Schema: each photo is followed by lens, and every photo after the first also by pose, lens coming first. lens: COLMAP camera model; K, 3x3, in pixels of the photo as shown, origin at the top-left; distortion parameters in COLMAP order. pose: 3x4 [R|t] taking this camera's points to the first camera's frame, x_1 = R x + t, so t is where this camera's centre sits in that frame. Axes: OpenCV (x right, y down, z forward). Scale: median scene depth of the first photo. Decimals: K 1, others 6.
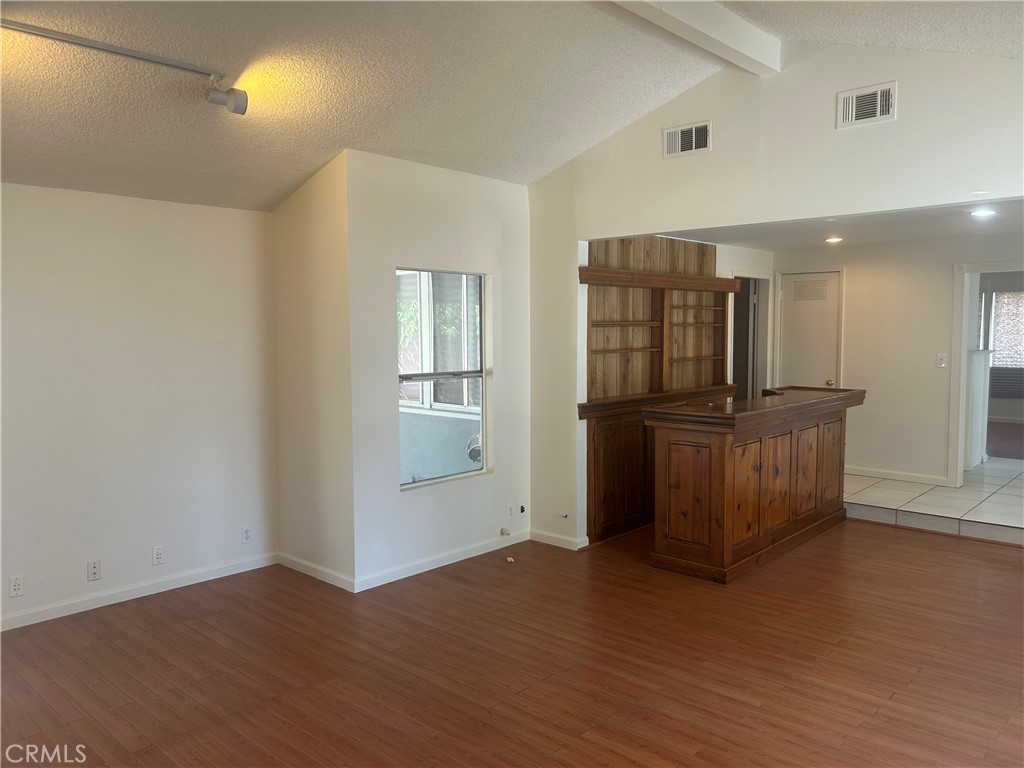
lens RADIAL K [[776.6, 0, 511.9], [0, 776.6, 385.3], [0, 0, 1]] dist [0.054918, -0.056394]
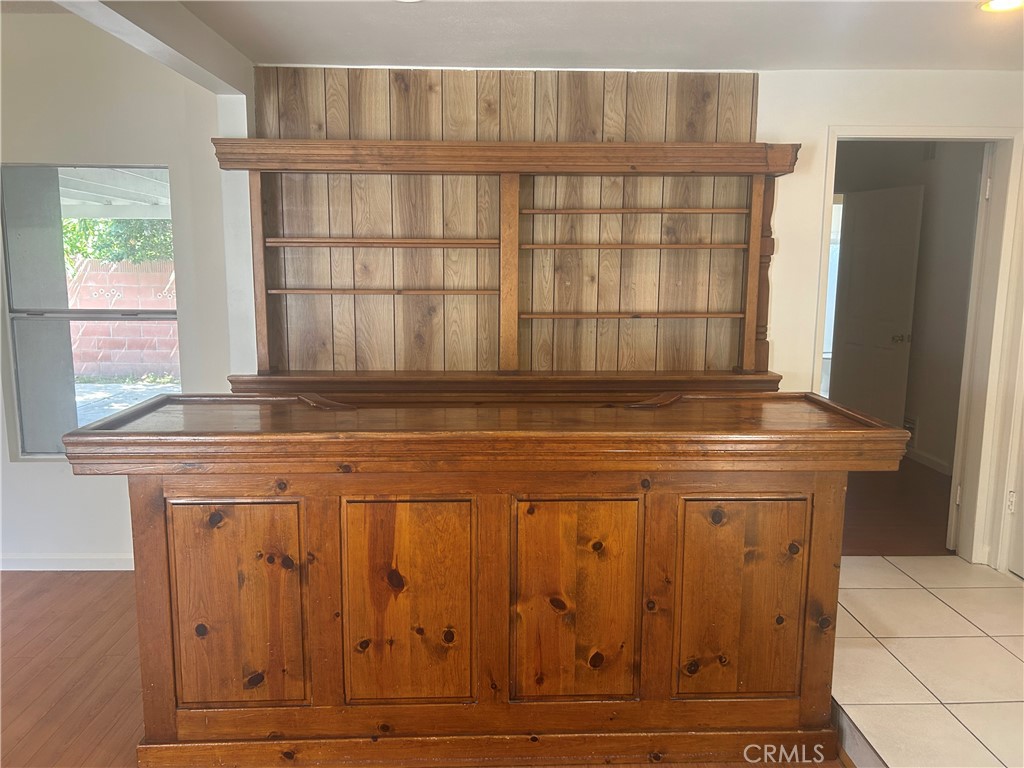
lens RADIAL K [[776.6, 0, 511.9], [0, 776.6, 380.9], [0, 0, 1]] dist [0.054918, -0.056394]
pose [[0.692465, 0.117732, -0.711781, 0.584761], [-0.062347, 0.992670, 0.103538, -0.042023], [0.718753, -0.027319, 0.694729, 0.646169]]
